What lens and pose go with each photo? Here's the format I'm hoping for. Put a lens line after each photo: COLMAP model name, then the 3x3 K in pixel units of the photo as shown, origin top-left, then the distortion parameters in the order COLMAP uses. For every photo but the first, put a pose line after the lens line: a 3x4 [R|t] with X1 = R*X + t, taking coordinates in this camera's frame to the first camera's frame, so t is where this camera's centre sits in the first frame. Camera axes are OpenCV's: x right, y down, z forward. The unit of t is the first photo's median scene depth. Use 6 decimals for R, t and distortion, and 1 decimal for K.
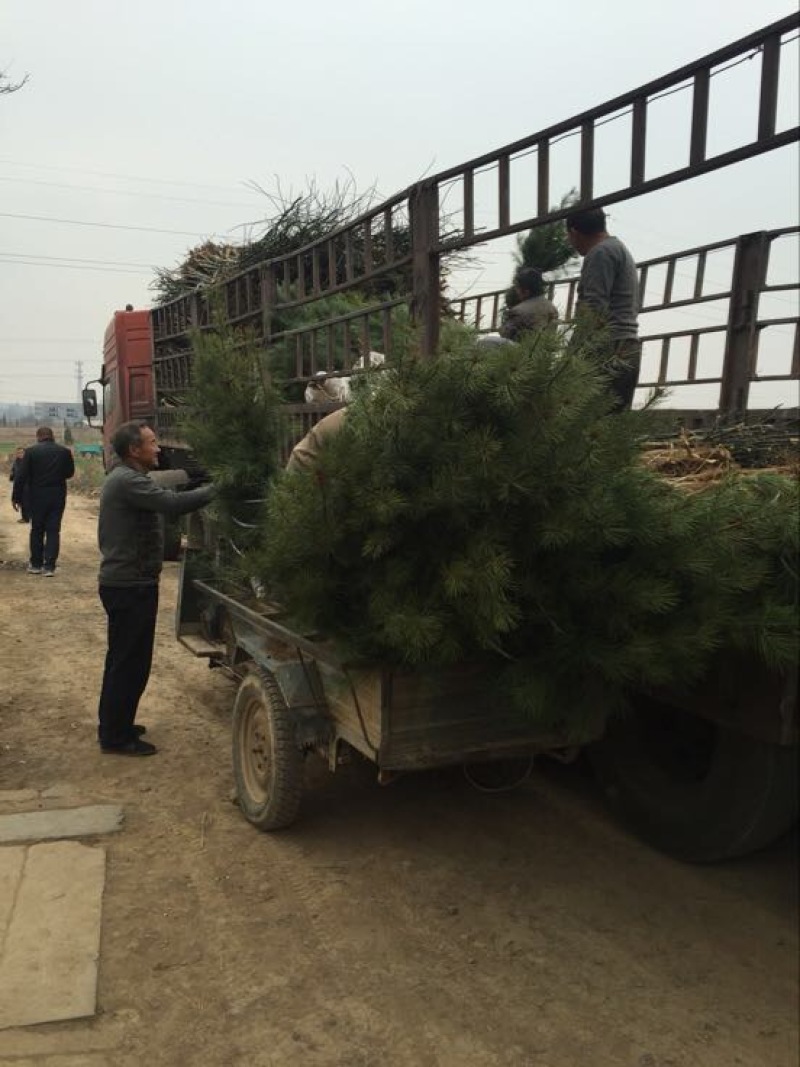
lens RADIAL K [[971.1, 0, 399.7], [0, 971.1, 482.5], [0, 0, 1]] dist [0.092534, -0.091307]
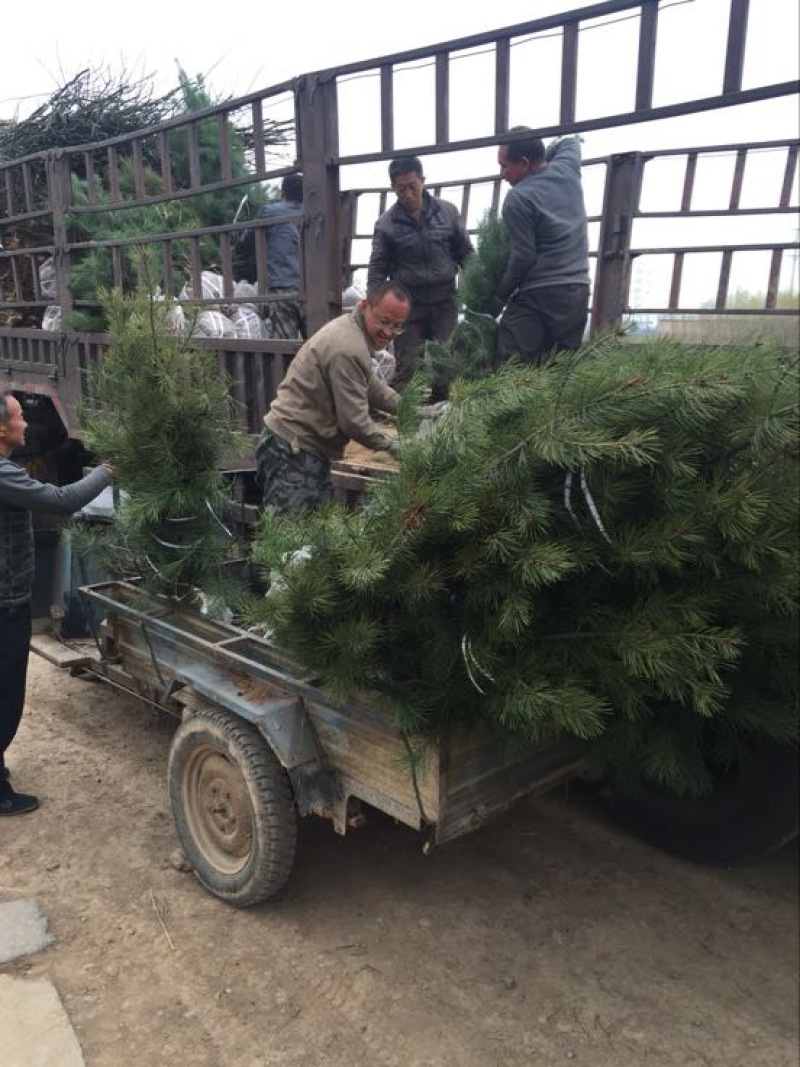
lens RADIAL K [[971.1, 0, 399.7], [0, 971.1, 482.5], [0, 0, 1]] dist [0.092534, -0.091307]
pose [[0.953849, -0.050721, 0.295972, -0.237430], [0.016820, 0.993109, 0.115983, -0.087139], [-0.299815, -0.105652, 0.948129, 0.227621]]
